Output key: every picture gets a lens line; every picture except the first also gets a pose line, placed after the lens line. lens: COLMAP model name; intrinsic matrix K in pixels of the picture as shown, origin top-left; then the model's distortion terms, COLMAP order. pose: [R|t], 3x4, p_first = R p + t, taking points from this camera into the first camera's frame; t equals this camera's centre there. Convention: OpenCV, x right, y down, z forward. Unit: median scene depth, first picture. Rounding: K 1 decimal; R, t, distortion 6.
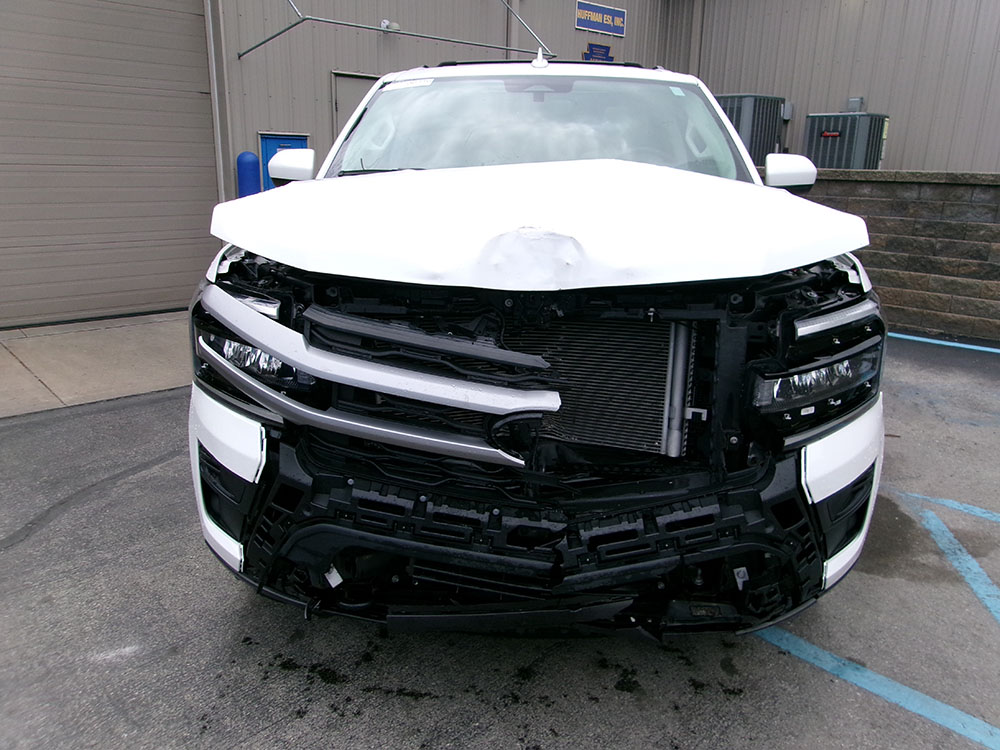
lens RADIAL K [[779.1, 0, 505.0], [0, 779.1, 370.8], [0, 0, 1]] dist [-0.031696, 0.057582]
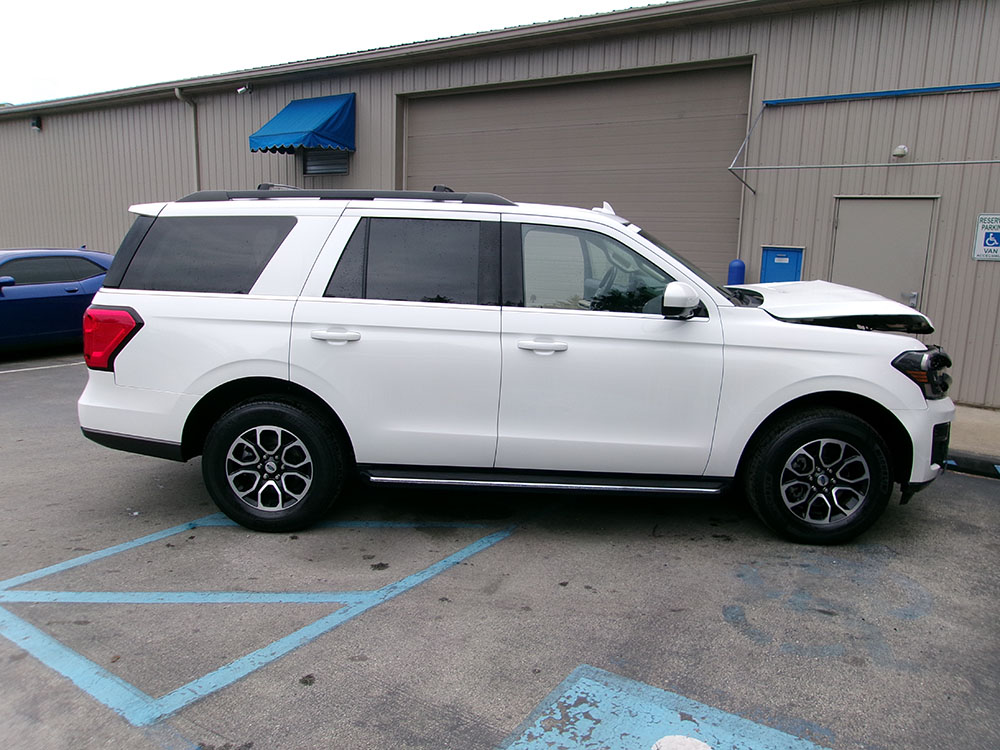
lens RADIAL K [[779.1, 0, 508.0], [0, 779.1, 374.2], [0, 0, 1]] dist [-0.031696, 0.057582]
pose [[0.207164, 0.163671, -0.964518, 2.857242], [-0.272106, 0.956643, 0.103890, -0.360317], [0.939703, 0.240929, 0.242717, 0.987986]]
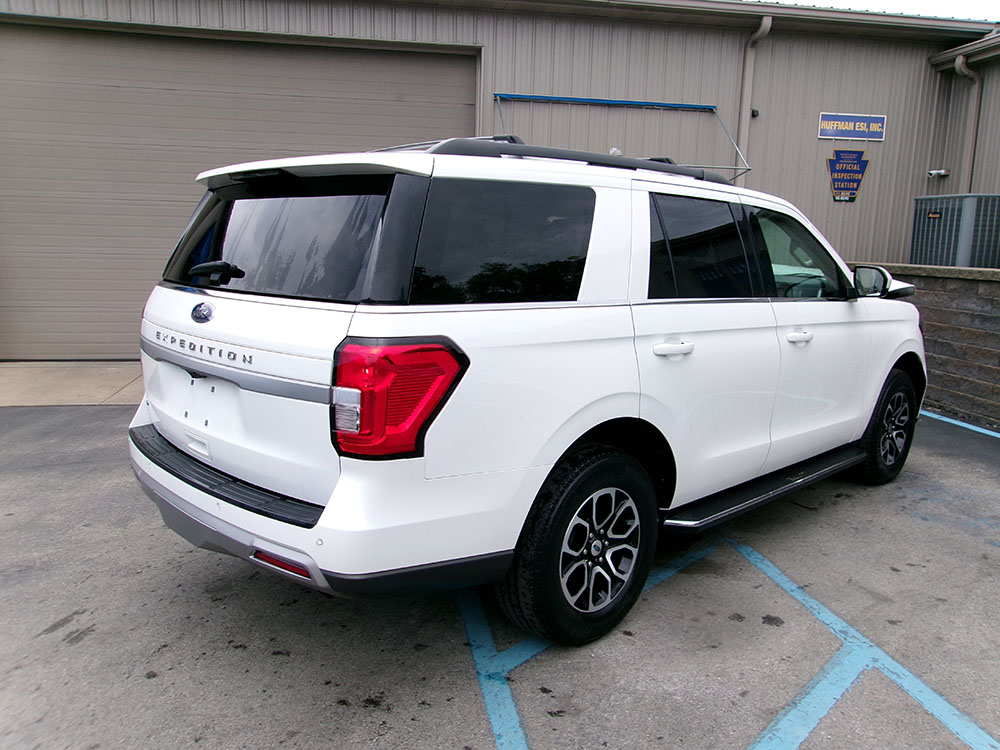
lens RADIAL K [[779.1, 0, 505.9], [0, 779.1, 372.2], [0, 0, 1]] dist [-0.031696, 0.057582]
pose [[0.840186, 0.091186, -0.534576, 1.391085], [-0.148767, 0.986700, -0.065507, 0.056898], [0.521493, 0.134565, 0.842578, -0.370151]]
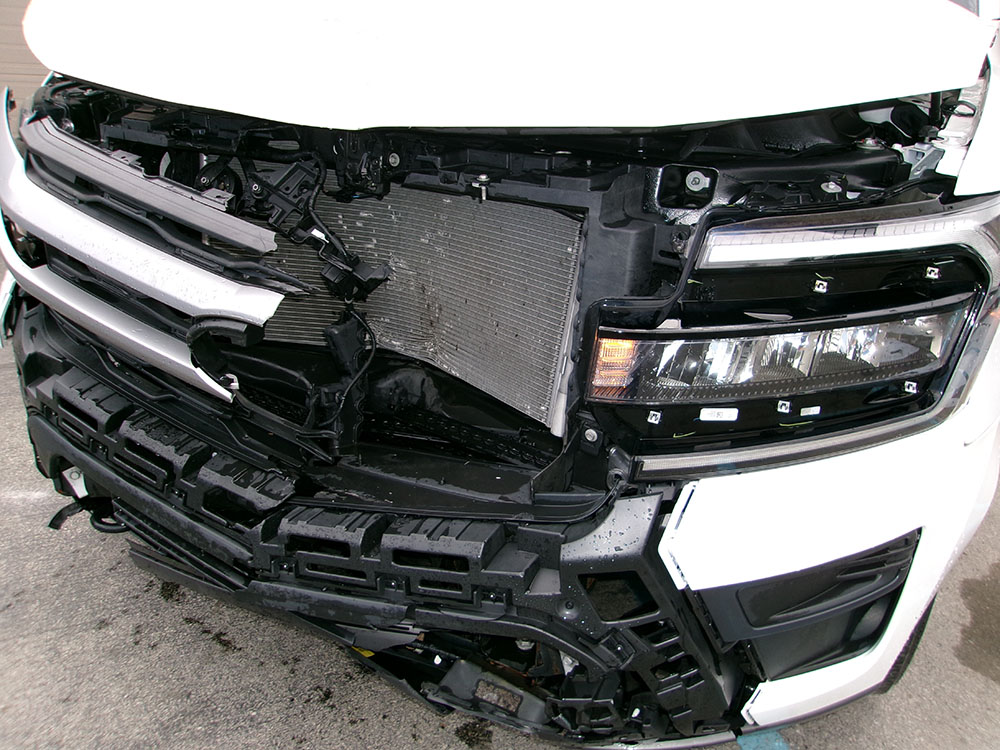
lens RADIAL K [[779.1, 0, 504.4], [0, 779.1, 374.6], [0, 0, 1]] dist [-0.031696, 0.057582]
pose [[0.903418, 0.201864, -0.378269, 0.383690], [-0.142252, 0.973380, 0.179708, -0.037845], [0.404476, -0.108542, 0.908085, 0.417918]]
